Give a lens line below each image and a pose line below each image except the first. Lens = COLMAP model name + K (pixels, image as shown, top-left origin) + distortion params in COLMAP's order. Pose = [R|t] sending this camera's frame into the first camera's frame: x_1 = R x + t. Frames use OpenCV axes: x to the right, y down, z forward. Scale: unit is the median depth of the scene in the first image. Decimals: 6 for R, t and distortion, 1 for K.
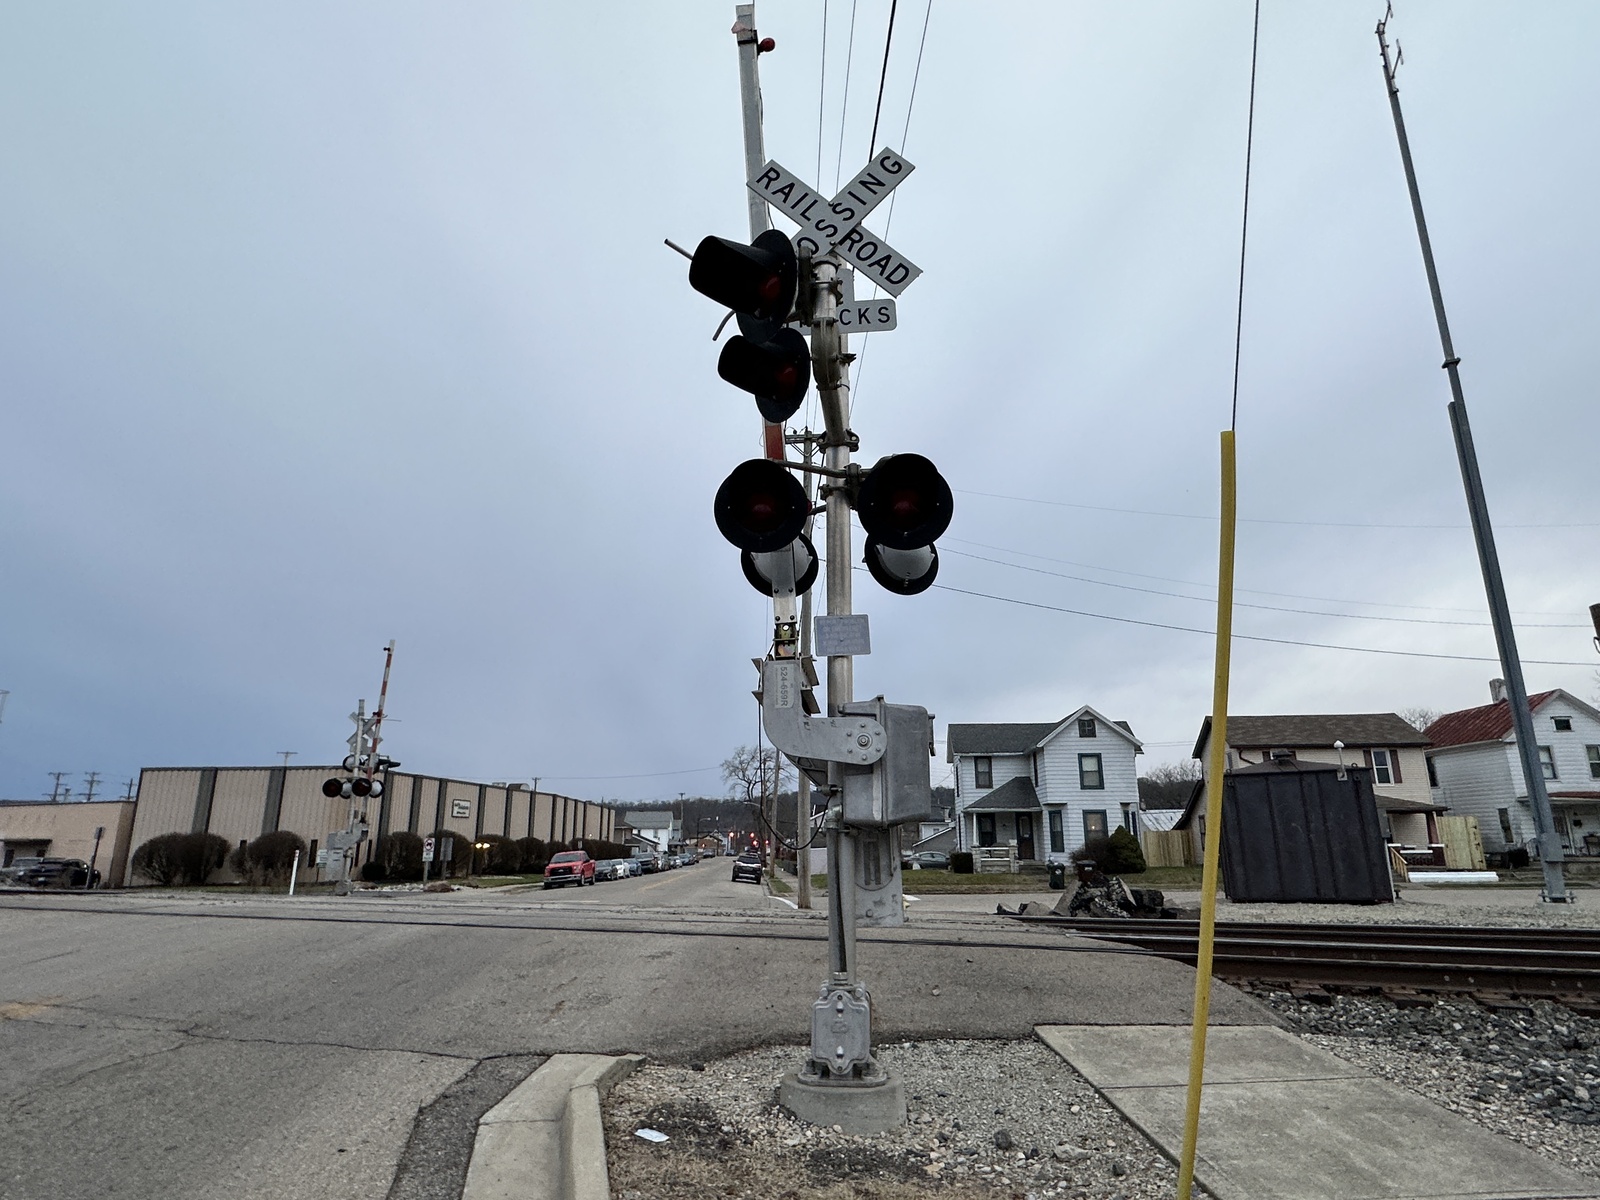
lens RADIAL K [[877.5, 0, 802.5], [0, 877.5, 607.2], [0, 0, 1]] dist [-0.005605, 0.001186]
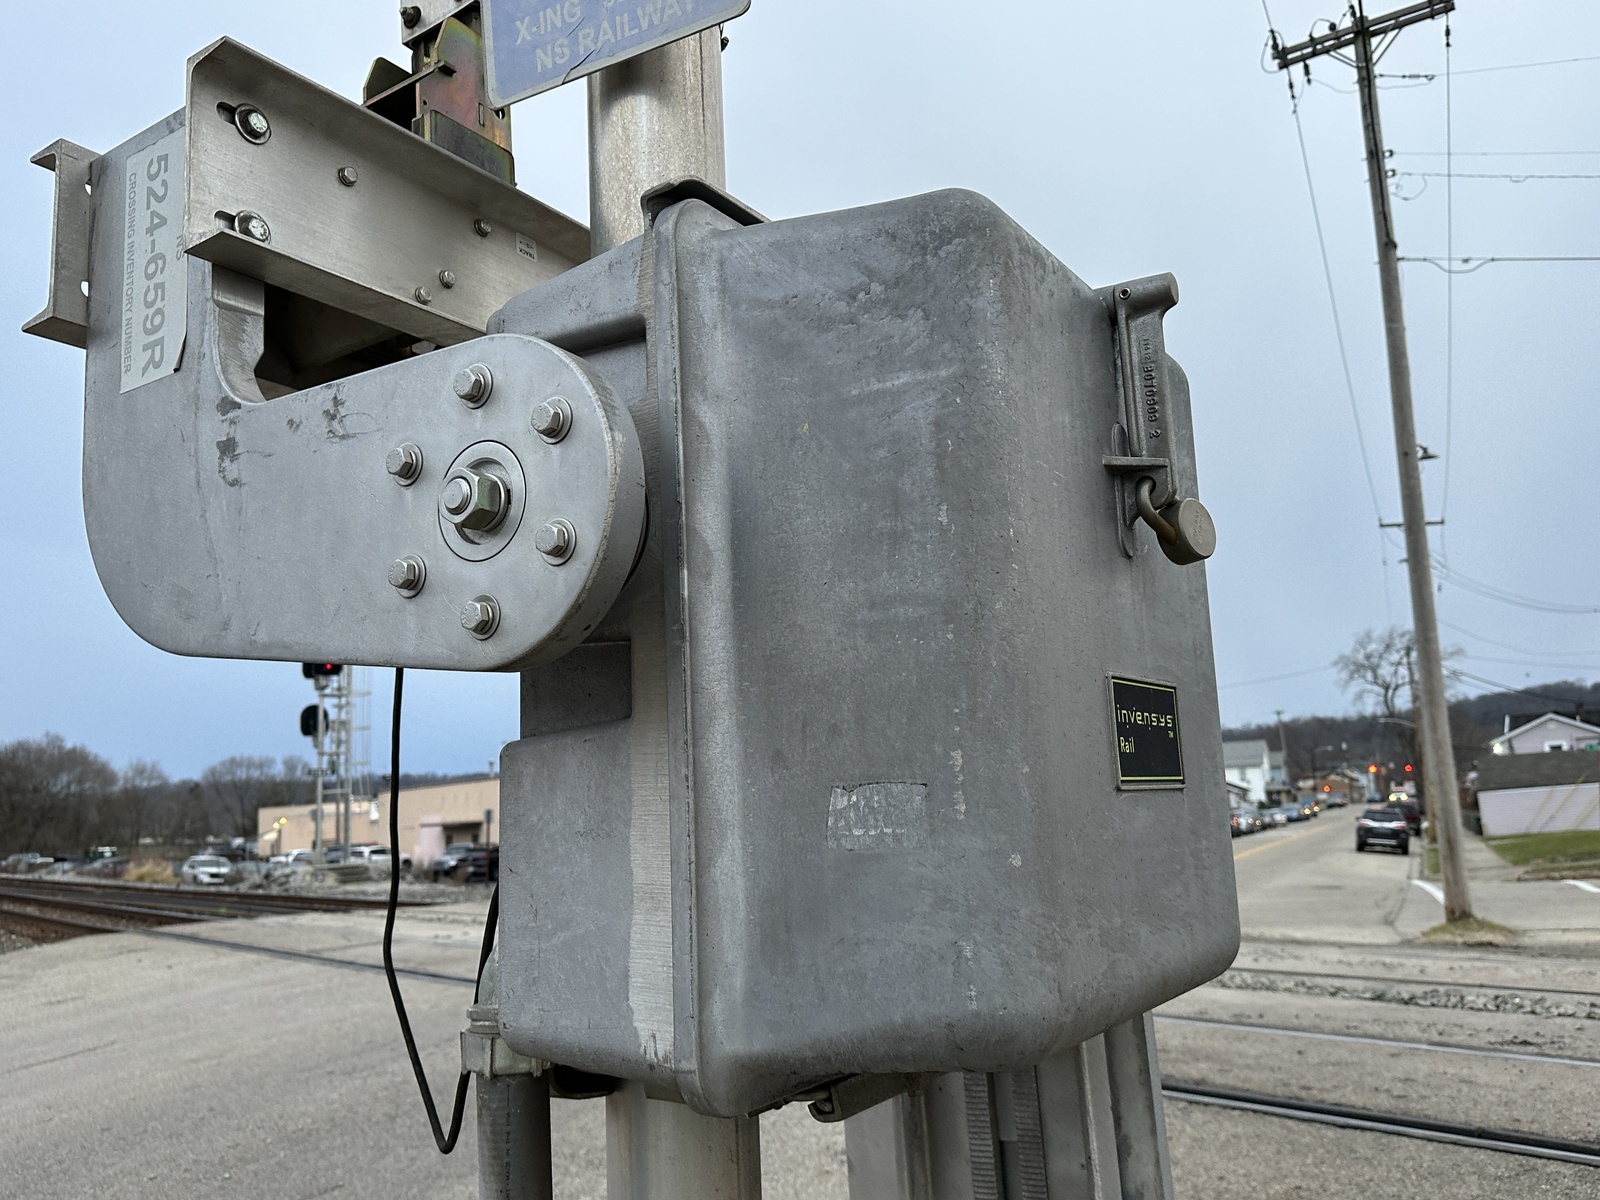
lens RADIAL K [[1291.9, 0, 800.1], [0, 1291.9, 601.7], [0, 0, 1]] dist [0.005252, -0.013353]
pose [[0.878107, -0.112513, -0.465047, 0.155462], [0.165791, 0.983293, 0.075152, 0.121882], [0.448821, -0.143092, 0.882091, 0.633098]]
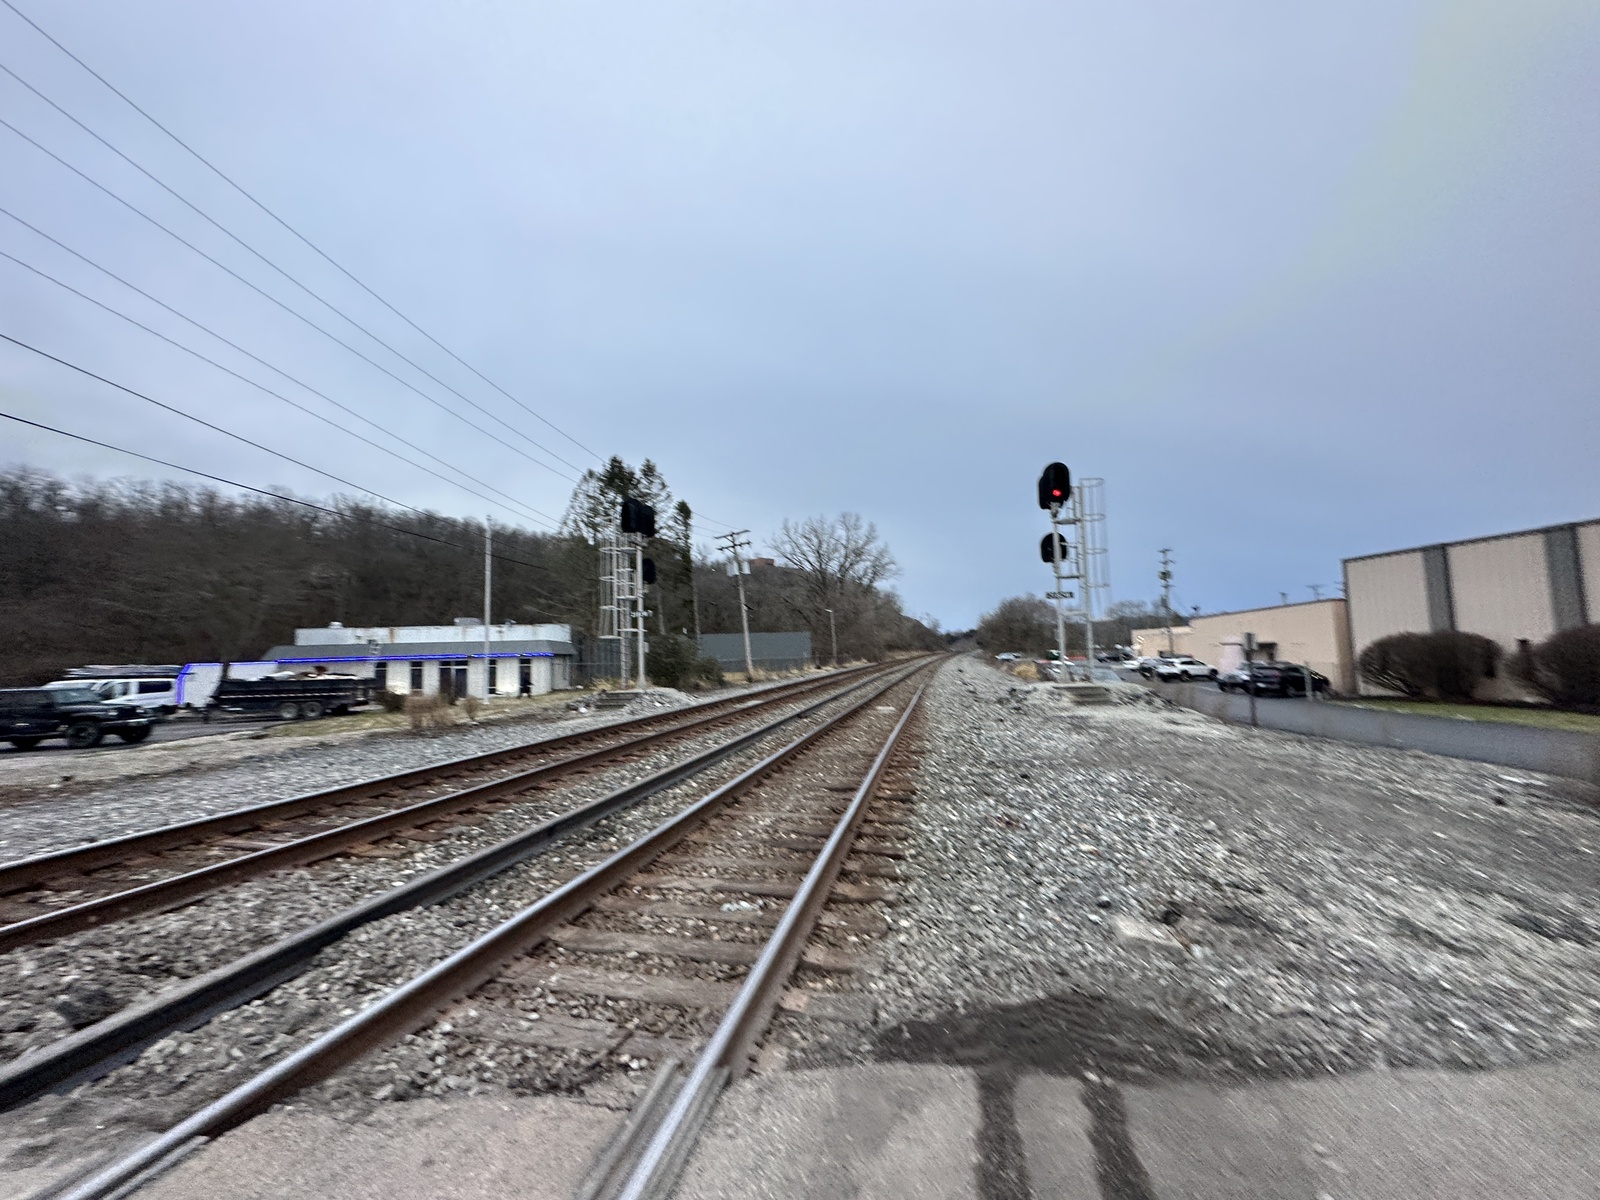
lens RADIAL K [[634.8, 0, 806.0], [0, 634.8, 595.5], [0, 0, 1]] dist [-0.004129, 0.000734]
pose [[0.167271, -0.089650, -0.981827, -2.175190], [0.279634, 0.959275, -0.039950, 0.860546], [0.945423, -0.267869, 0.185528, 3.454499]]
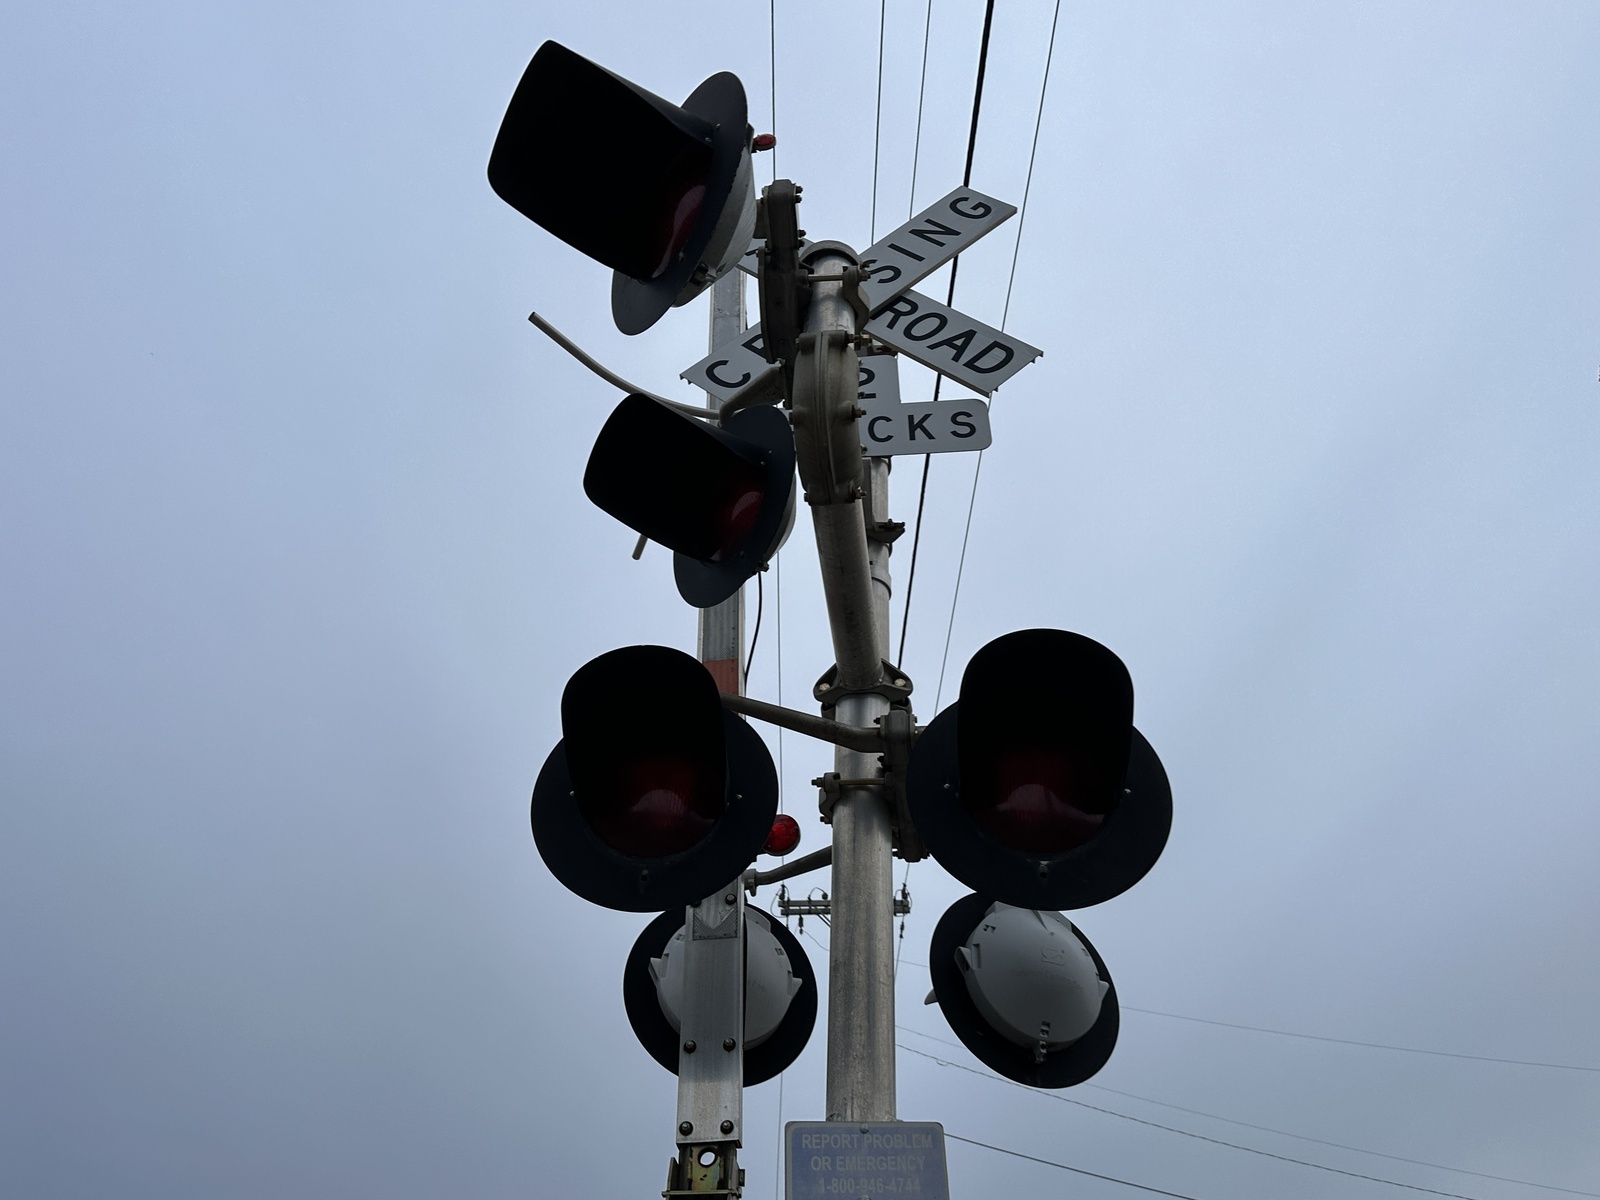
lens RADIAL K [[1174.6, 0, 802.4], [0, 1174.6, 609.4], [0, 0, 1]] dist [0.043522, -0.009657]
pose [[0.998650, 0.016107, -0.049384, 0.033198], [-0.037052, 0.887199, -0.459896, 0.038486], [0.036406, 0.461105, 0.886598, 0.407331]]
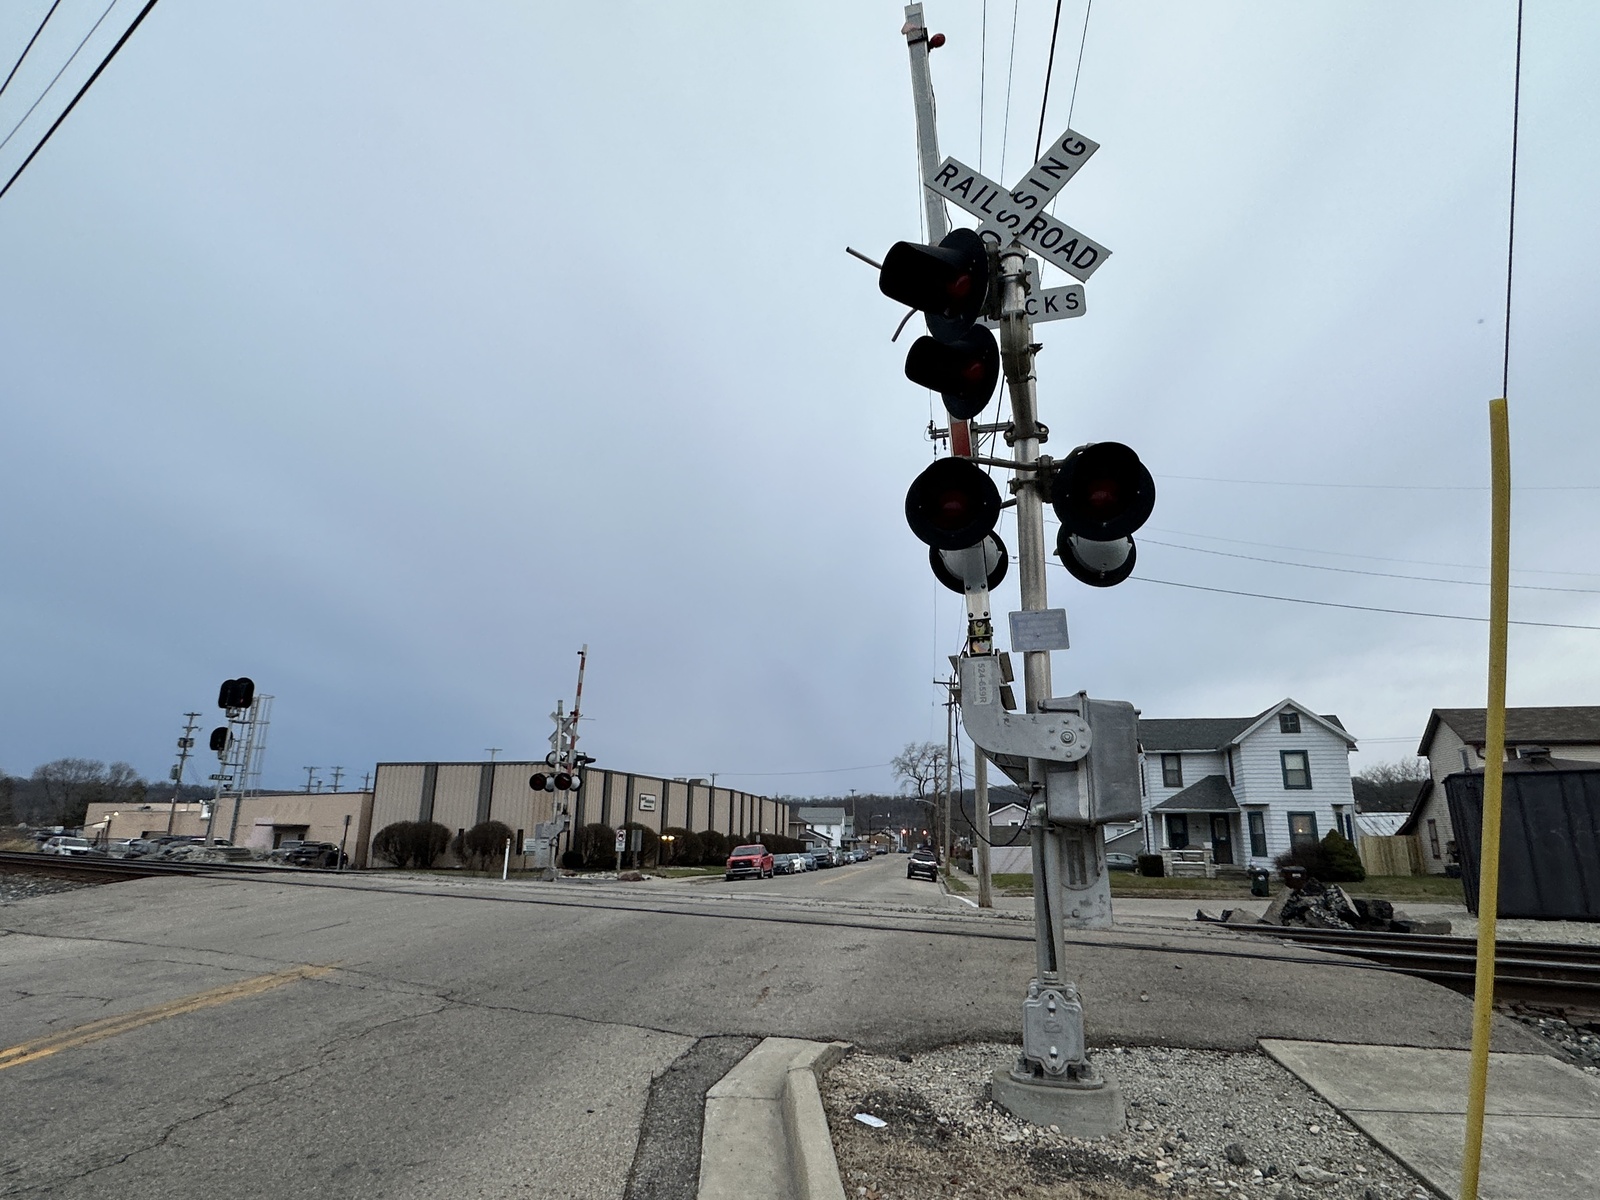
lens RADIAL K [[877.5, 0, 797.9], [0, 877.5, 607.9], [0, 0, 1]] dist [-0.005605, 0.001186]
pose [[0.981116, -0.030303, -0.191030, -0.025691], [0.031124, 0.999515, 0.001295, -0.002482], [0.190898, -0.007217, 0.981583, -0.015273]]
